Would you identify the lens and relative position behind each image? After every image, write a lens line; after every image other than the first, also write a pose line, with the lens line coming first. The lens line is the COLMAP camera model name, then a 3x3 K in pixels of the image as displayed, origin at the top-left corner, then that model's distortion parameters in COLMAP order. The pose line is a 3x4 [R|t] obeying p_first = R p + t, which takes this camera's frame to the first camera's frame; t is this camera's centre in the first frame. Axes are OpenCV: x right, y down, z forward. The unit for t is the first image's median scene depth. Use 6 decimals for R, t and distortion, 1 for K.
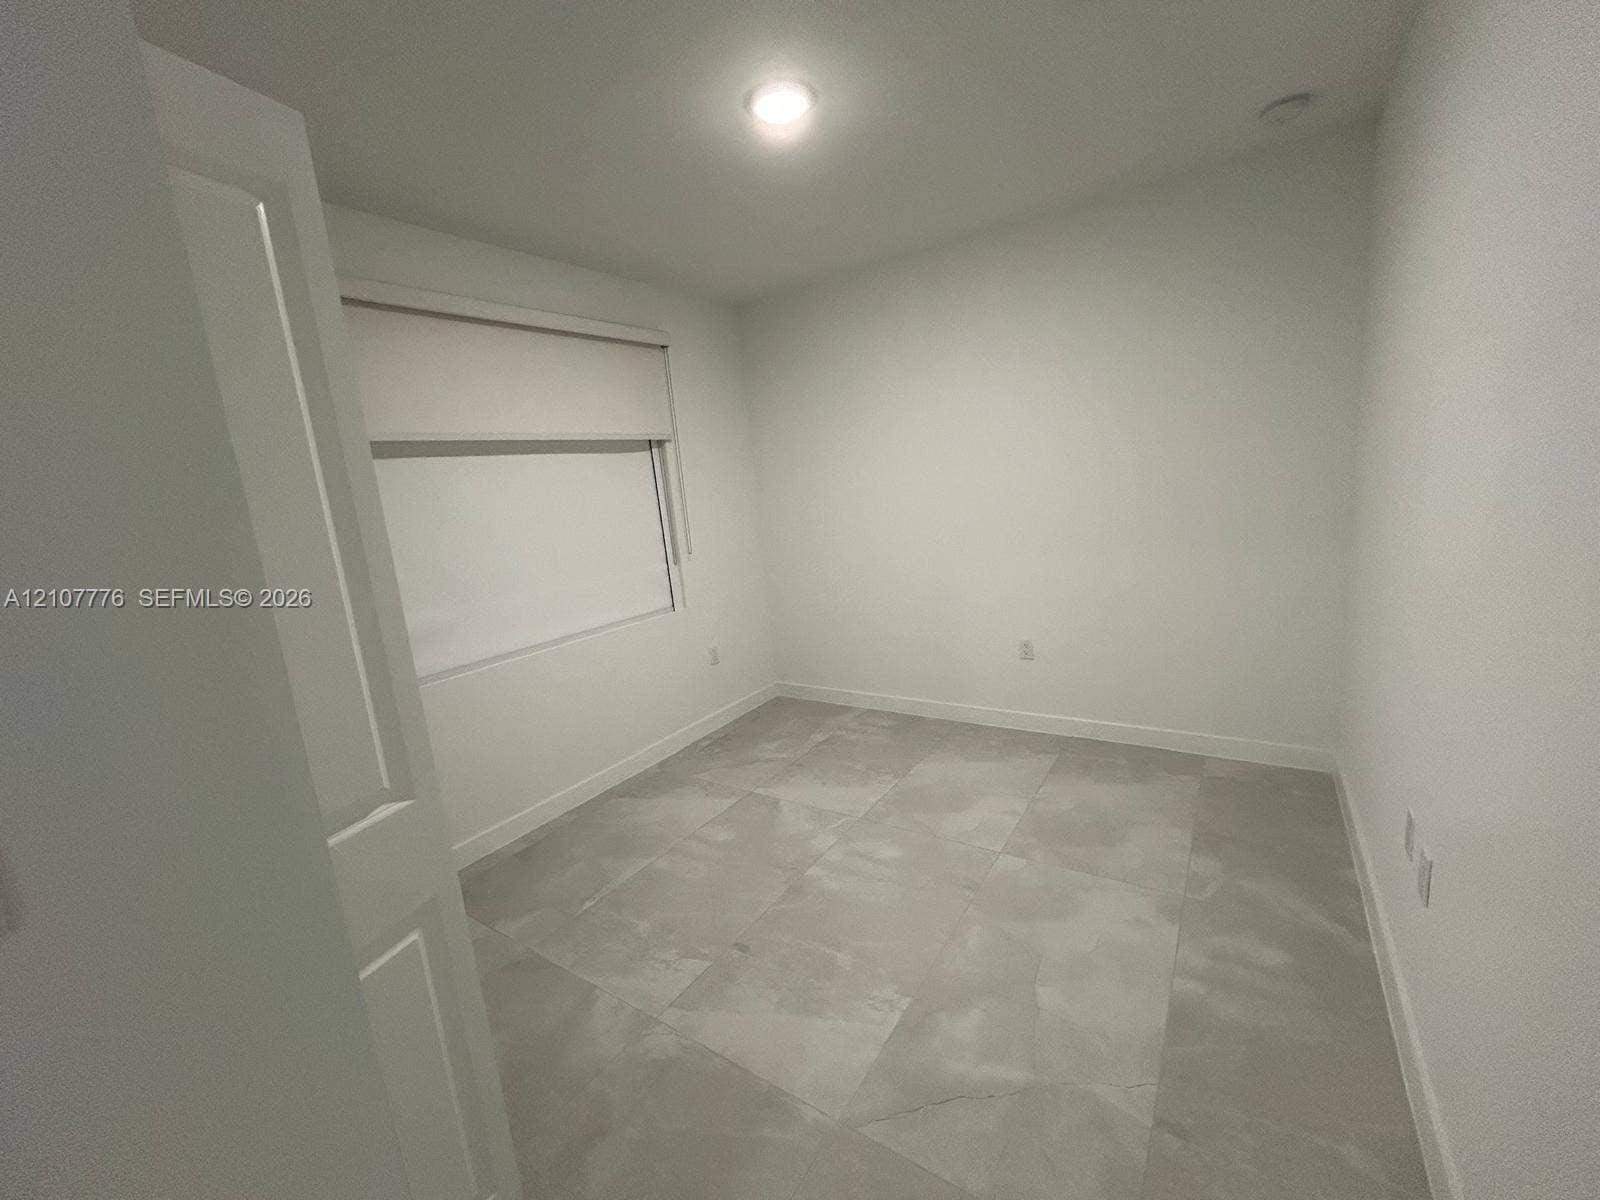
lens RADIAL K [[650.0, 0, 801.0], [0, 650.0, 597.6], [0, 0, 1]] dist [-0.001062, -0.000048]
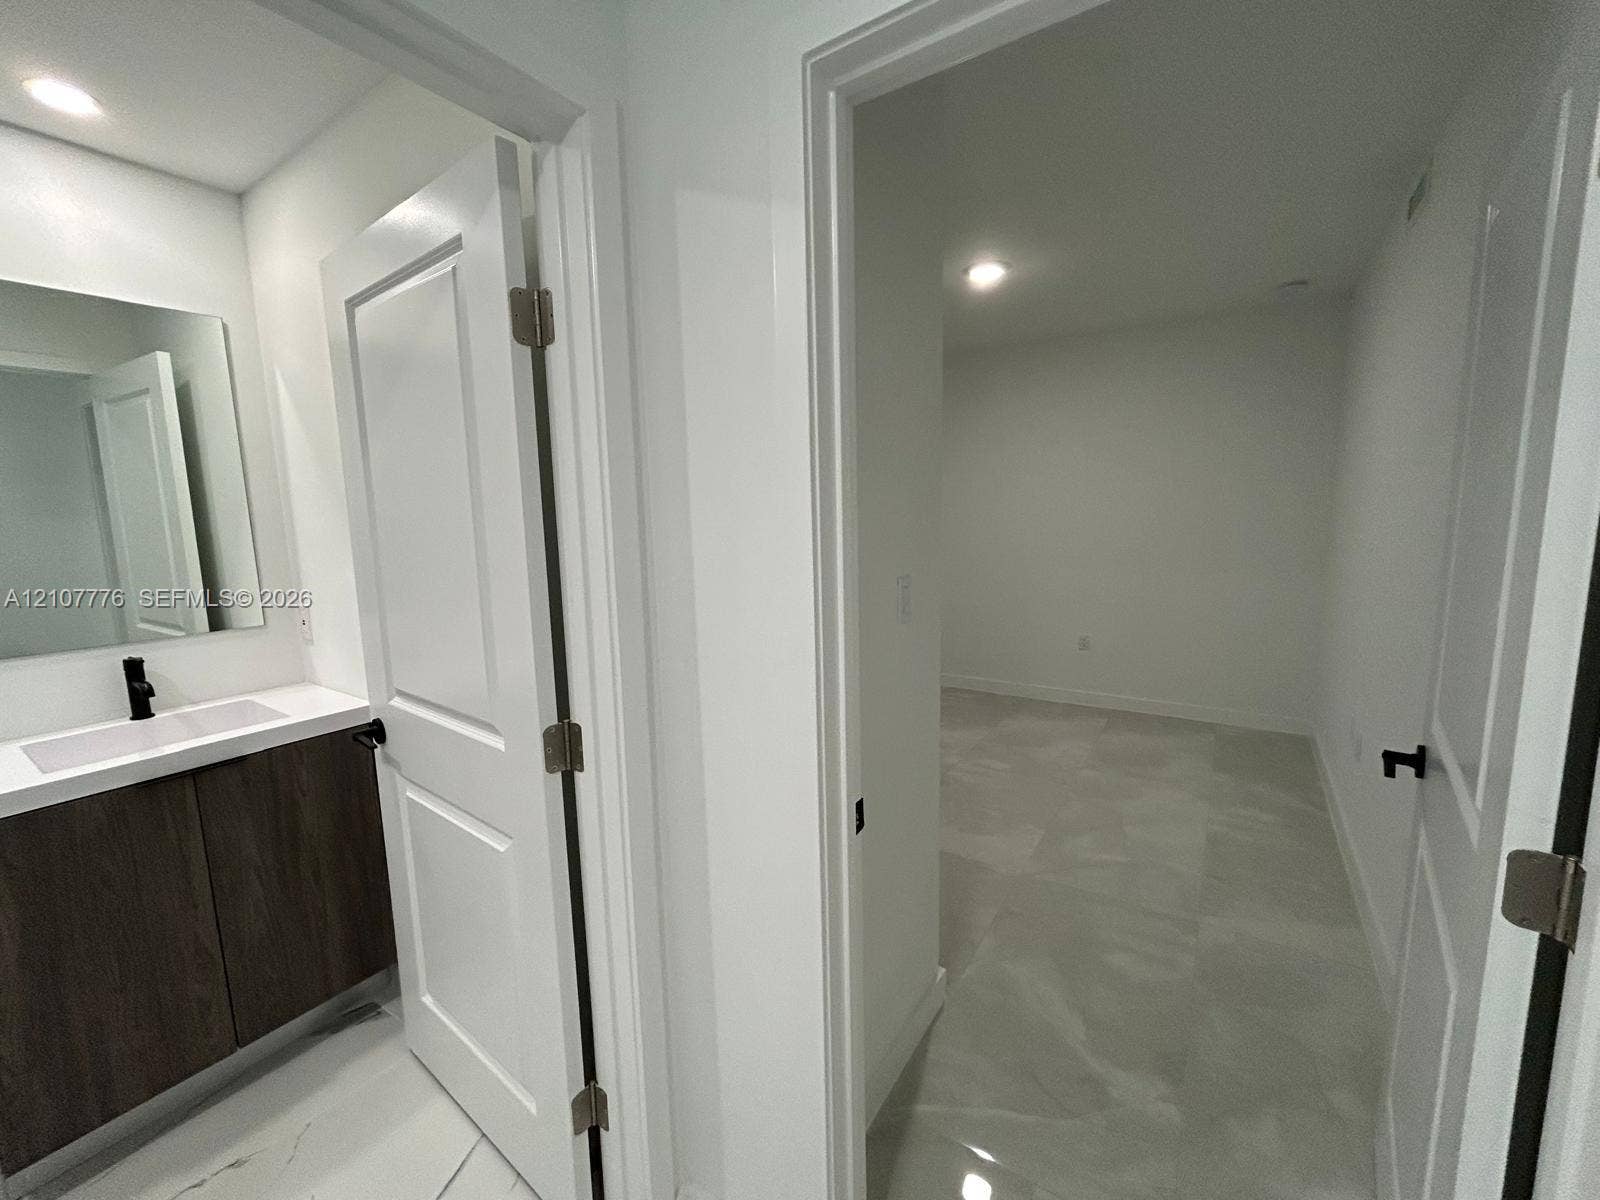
lens RADIAL K [[650.0, 0, 801.0], [0, 650.0, 597.6], [0, 0, 1]] dist [-0.001062, -0.000048]
pose [[0.997450, 0.068482, 0.020077, -0.369156], [-0.067510, 0.996674, -0.045644, 0.123530], [-0.023136, 0.044172, 0.998756, -0.446658]]
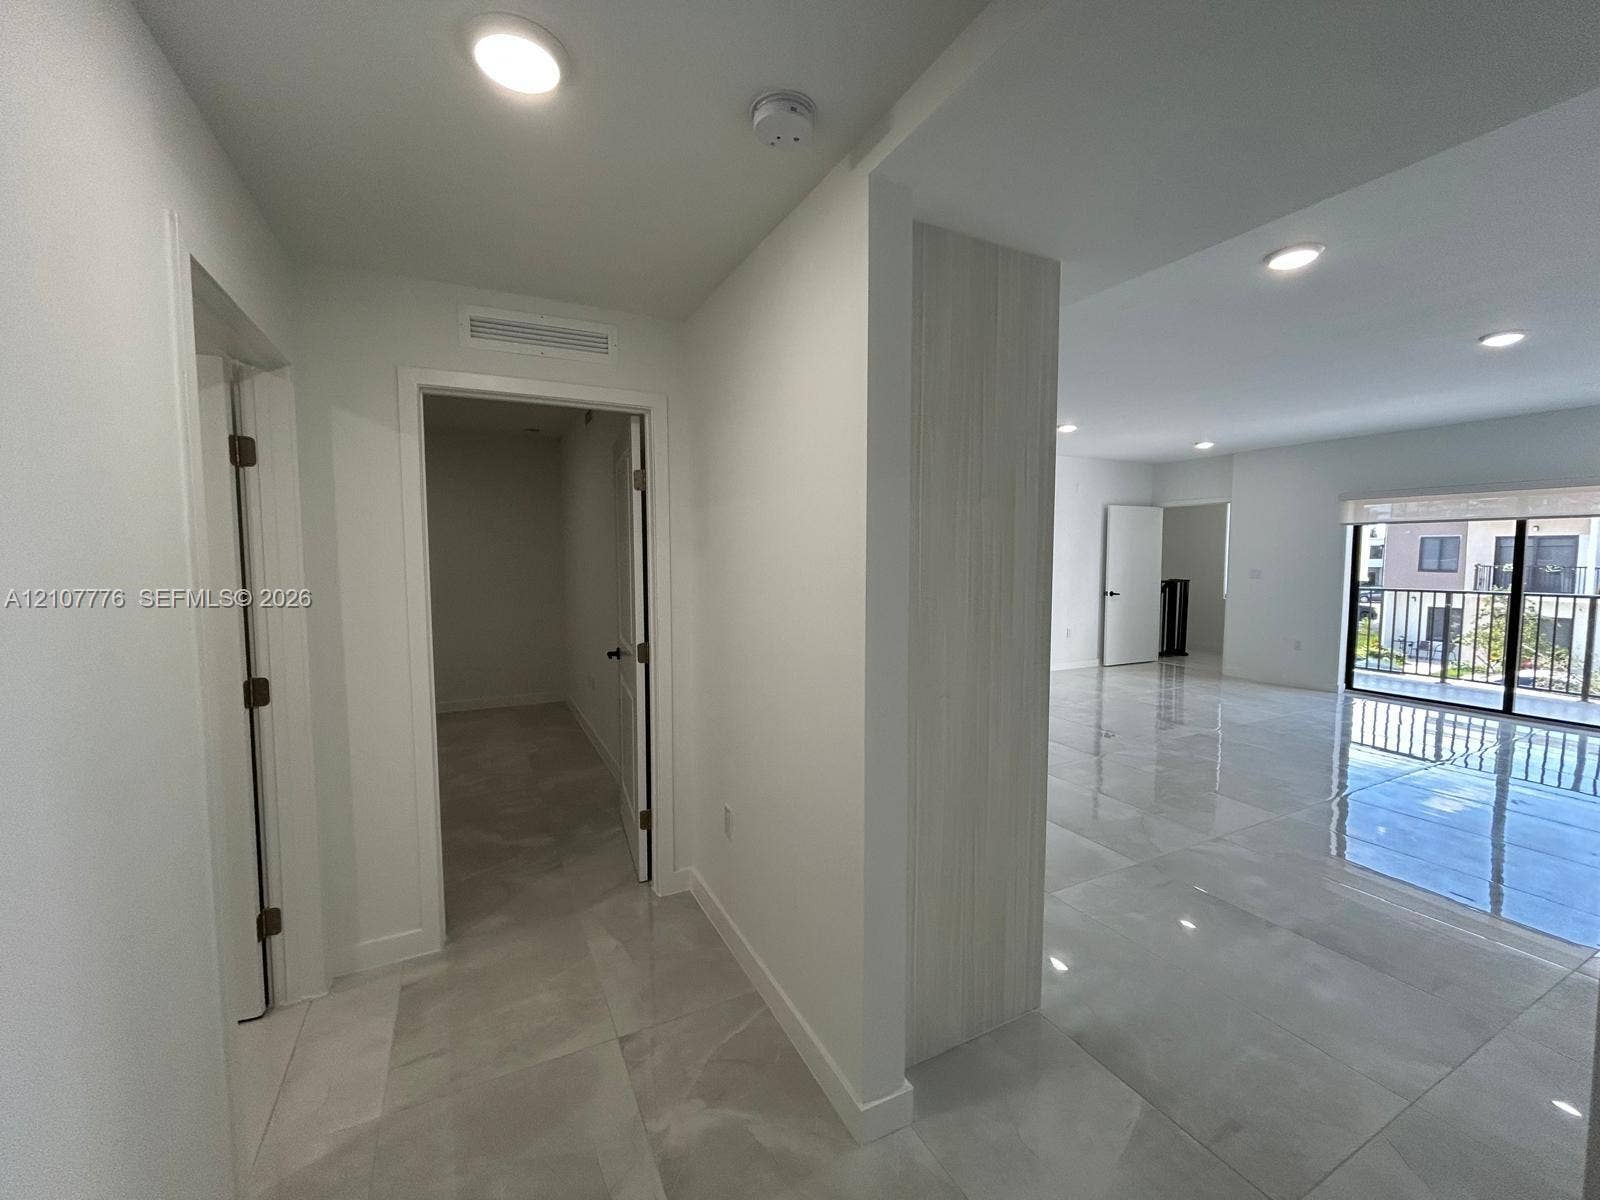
lens RADIAL K [[652.3, 0, 805.2], [0, 652.3, 596.0], [0, 0, 1]] dist [0.007468, 0.000145]
pose [[0.475361, 0.030470, 0.879263, -0.905341], [0.118762, 0.988030, -0.098447, 0.265511], [-0.871738, 0.151221, 0.466052, -0.959173]]
